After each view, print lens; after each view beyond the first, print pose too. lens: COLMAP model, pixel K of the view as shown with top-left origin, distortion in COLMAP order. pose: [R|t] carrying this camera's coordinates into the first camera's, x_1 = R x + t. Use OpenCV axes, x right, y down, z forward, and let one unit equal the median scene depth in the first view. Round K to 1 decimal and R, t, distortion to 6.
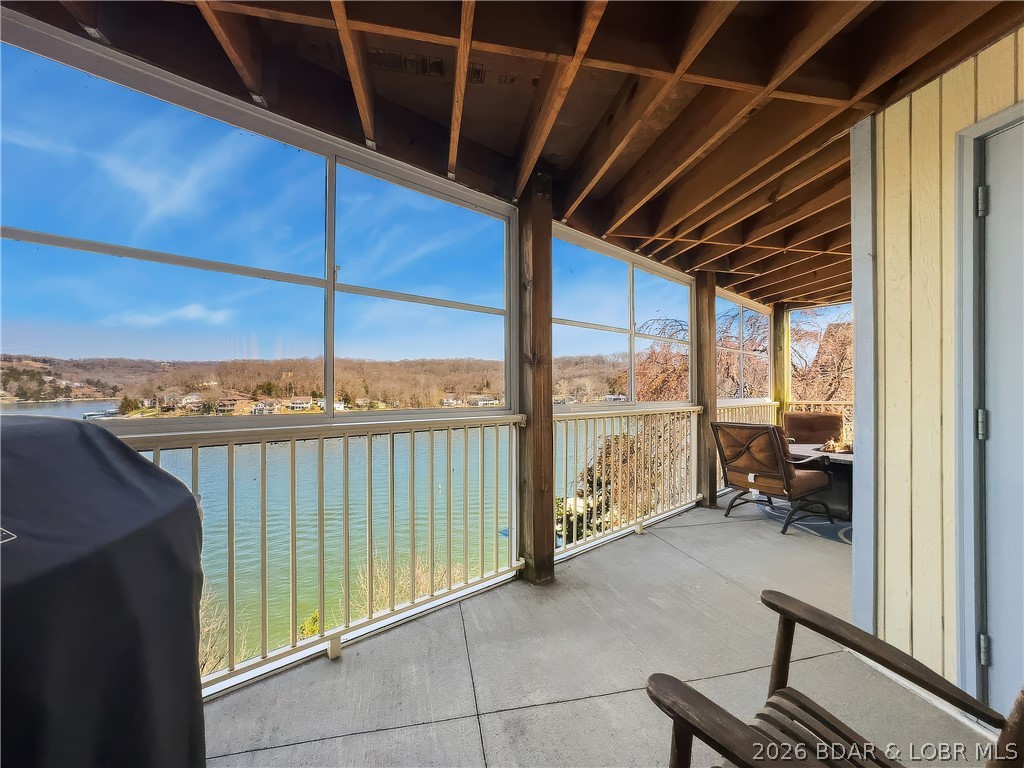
lens RADIAL K [[421.1, 0, 509.7], [0, 421.1, 382.1], [0, 0, 1]] dist [-0.041646, 0.020536]
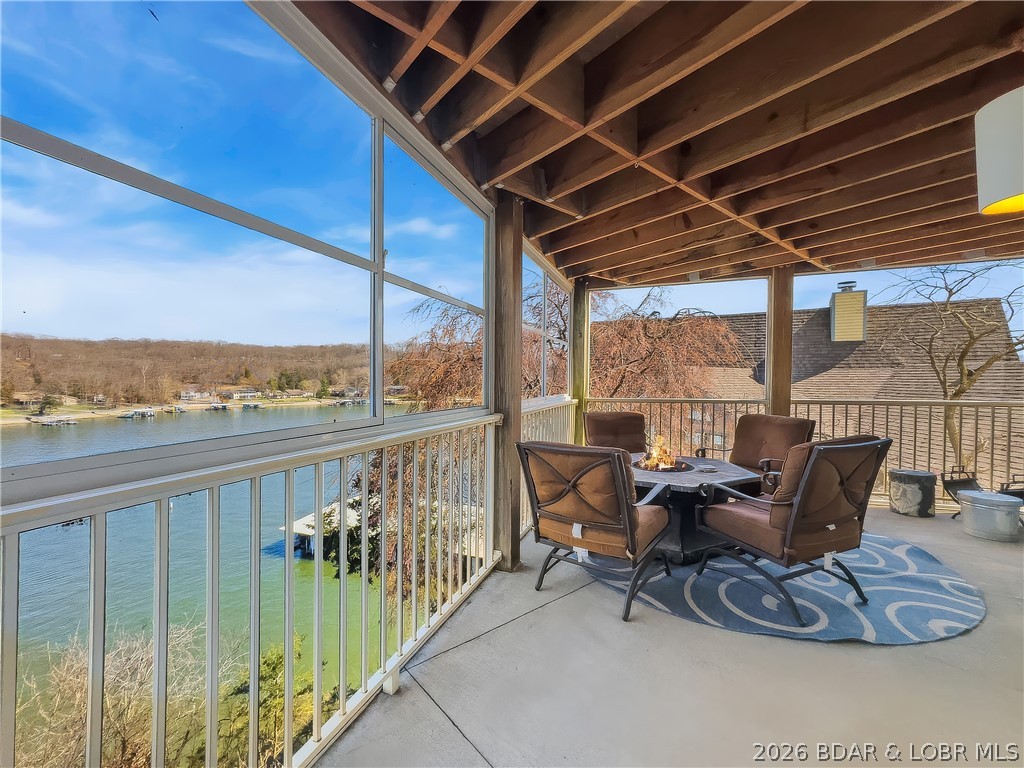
lens RADIAL K [[421.1, 0, 509.7], [0, 421.1, 382.1], [0, 0, 1]] dist [-0.041646, 0.020536]
pose [[0.877646, 0.000282, 0.479310, 0.167703], [-0.011915, 0.999704, 0.021230, -0.003825], [-0.479162, -0.024343, 0.877389, 0.440142]]
